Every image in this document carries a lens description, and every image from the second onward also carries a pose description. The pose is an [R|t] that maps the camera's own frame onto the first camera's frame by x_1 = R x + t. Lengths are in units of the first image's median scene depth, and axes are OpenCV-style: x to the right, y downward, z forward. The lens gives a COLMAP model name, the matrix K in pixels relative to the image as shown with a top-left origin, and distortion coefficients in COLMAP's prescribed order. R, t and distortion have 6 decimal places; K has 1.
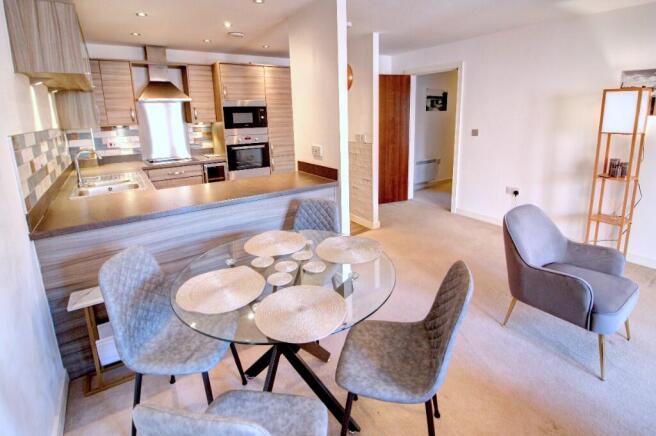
lens RADIAL K [[319.0, 0, 334.5], [0, 319.0, 178.1], [0, 0, 1]] dist [-0.017065, -0.002483]
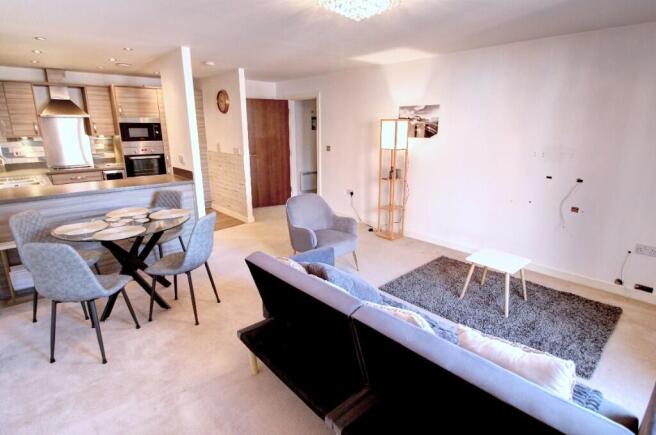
lens RADIAL K [[323.3, 0, 327.3], [0, 323.3, 215.5], [0, 0, 1]] dist [-0.021662, -0.003334]
pose [[0.988969, -0.009961, 0.147786, 0.244722], [0.000727, 0.998051, 0.062400, 0.049487], [-0.148119, -0.061604, 0.987049, -0.324820]]
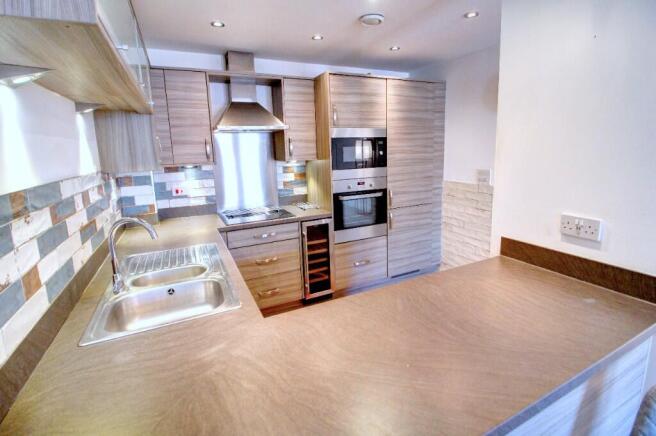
lens RADIAL K [[319.0, 0, 342.2], [0, 319.0, 203.3], [0, 0, 1]] dist [-0.017065, -0.002483]
pose [[0.990037, 0.020109, -0.139365, -0.232317], [-0.023417, 0.999481, -0.022141, -0.070285], [0.138848, 0.025184, 0.989994, 0.334878]]
